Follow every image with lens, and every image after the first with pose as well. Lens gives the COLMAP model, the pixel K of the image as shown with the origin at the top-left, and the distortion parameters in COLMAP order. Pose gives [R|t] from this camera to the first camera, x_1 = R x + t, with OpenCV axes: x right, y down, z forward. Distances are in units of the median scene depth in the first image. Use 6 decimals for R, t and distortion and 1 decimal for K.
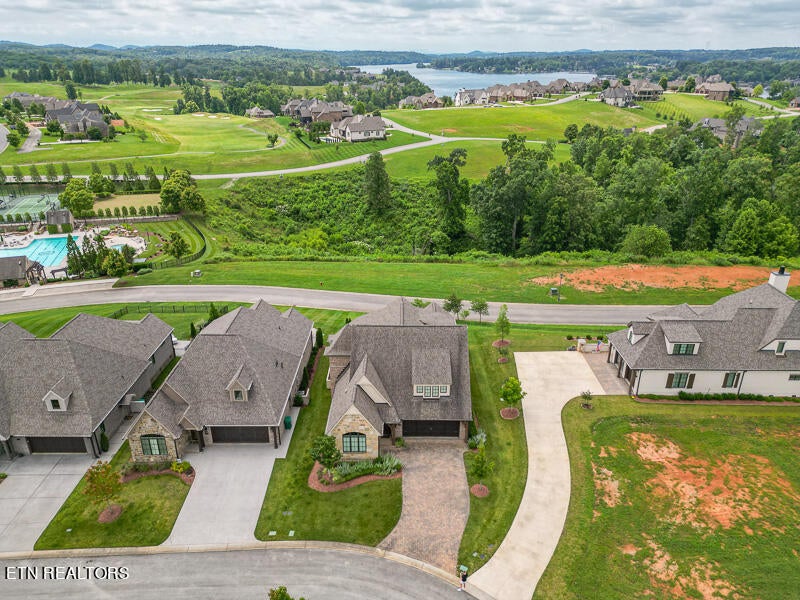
lens RADIAL K [[561.5, 0, 406.1], [0, 561.5, 302.9], [0, 0, 1]] dist [0.100949, -0.089951]
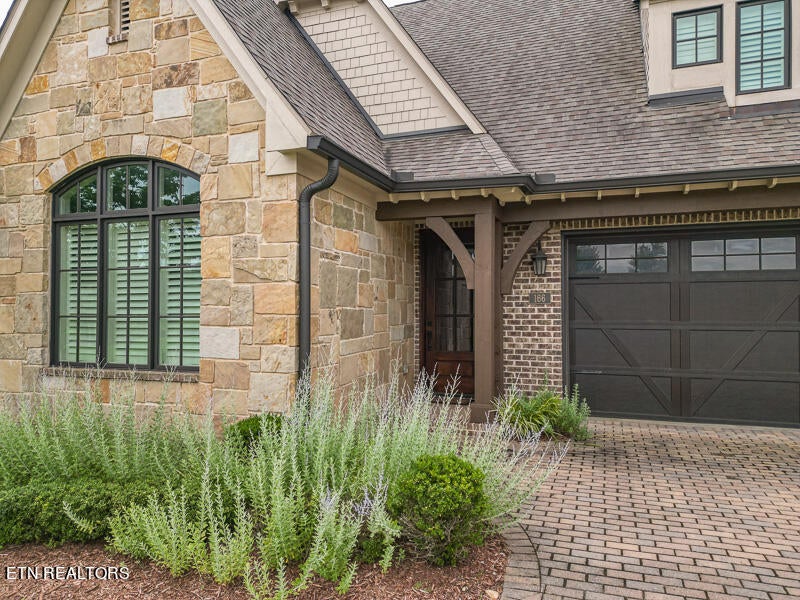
lens RADIAL K [[564.5, 0, 403.7], [0, 564.5, 301.4], [0, 0, 1]] dist [0.075723, -0.072989]
pose [[0.940381, -0.003188, -0.340107, 0.004992], [-0.139921, 0.907795, -0.395385, 0.328534], [0.310008, 0.419401, 0.853228, 1.034453]]
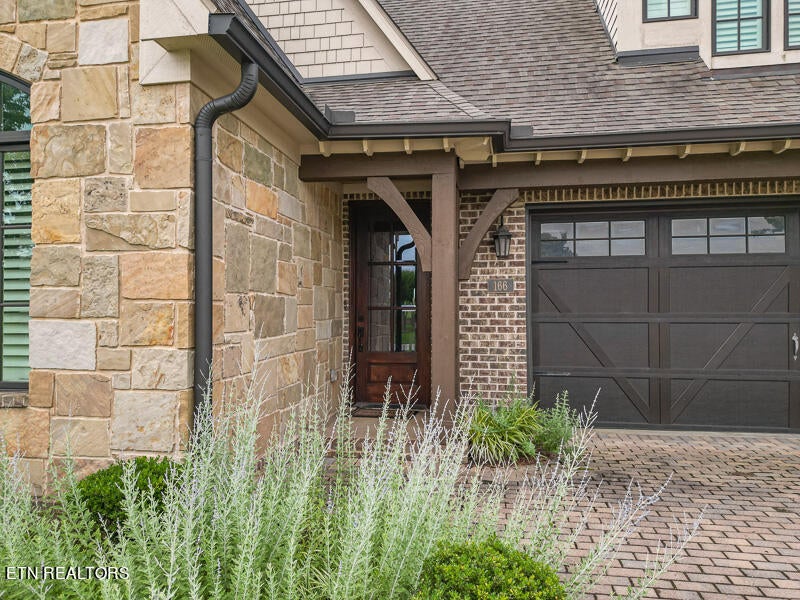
lens RADIAL K [[564.5, 0, 403.7], [0, 564.5, 301.4], [0, 0, 1]] dist [0.075723, -0.072989]
pose [[0.986865, -0.002056, -0.161535, -0.014885], [-0.065998, 0.907539, -0.414751, 0.317990], [0.147452, 0.419964, 0.895482, 1.064106]]
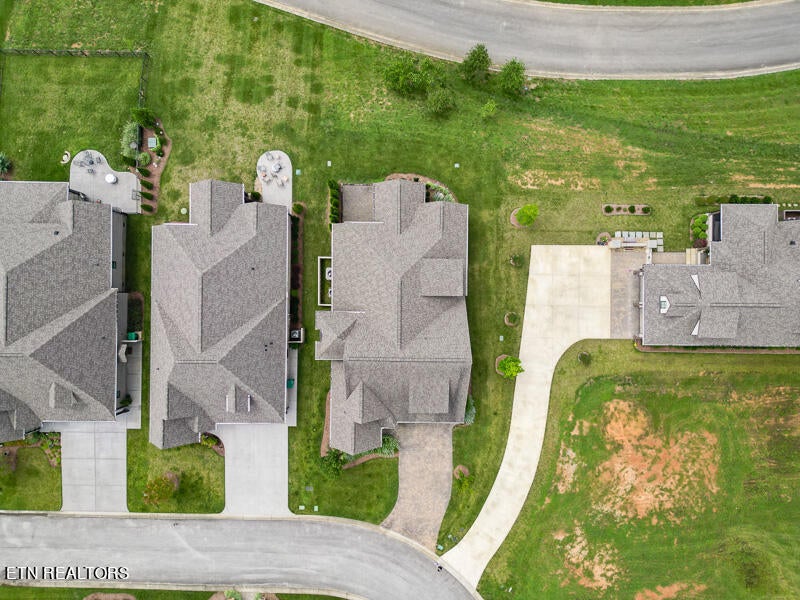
lens RADIAL K [[561.5, 0, 406.1], [0, 561.5, 302.9], [0, 0, 1]] dist [0.100949, -0.089951]
pose [[0.999888, 0.013332, 0.006873, -0.004242], [-0.011666, 0.403258, 0.915012, -1.008570], [0.009427, -0.914989, 0.403368, 0.894495]]
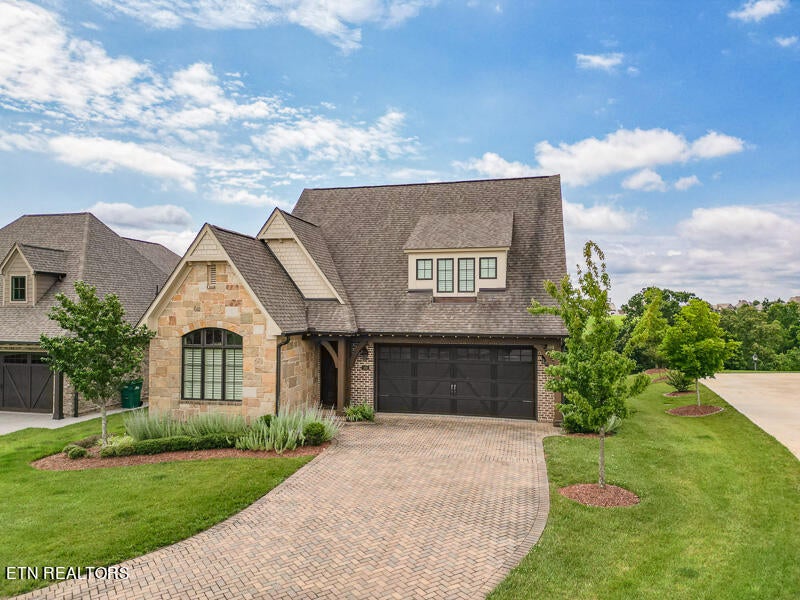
lens RADIAL K [[561.5, 0, 406.1], [0, 561.5, 302.9], [0, 0, 1]] dist [0.100949, -0.089951]
pose [[0.975958, -0.000918, -0.217956, 0.110341], [-0.090421, 0.908175, -0.408708, 0.384839], [0.198318, 0.418590, 0.886258, 0.790914]]
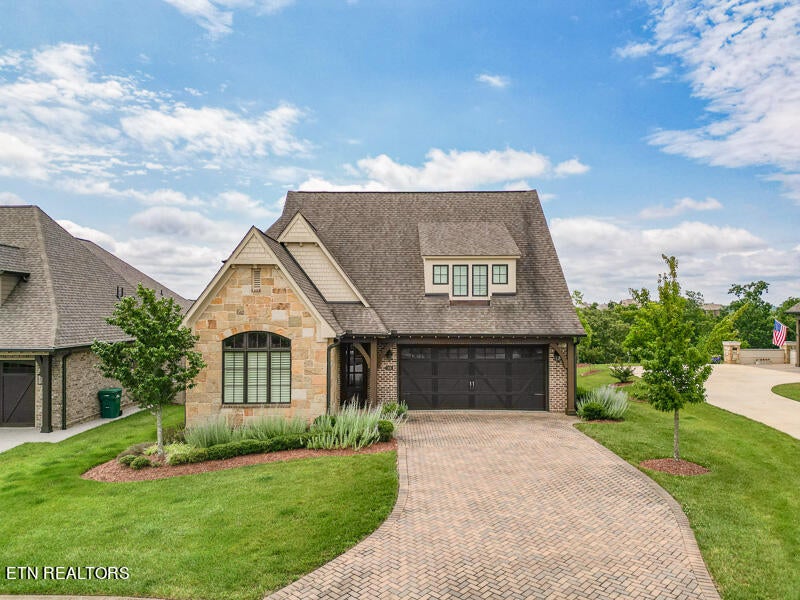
lens RADIAL K [[561.5, 0, 406.1], [0, 561.5, 302.9], [0, 0, 1]] dist [0.100949, -0.089951]
pose [[0.999898, 0.001109, 0.014266, -0.006944], [0.004961, 0.908303, -0.418284, 0.398309], [-0.013421, 0.418312, 0.908204, 0.755188]]
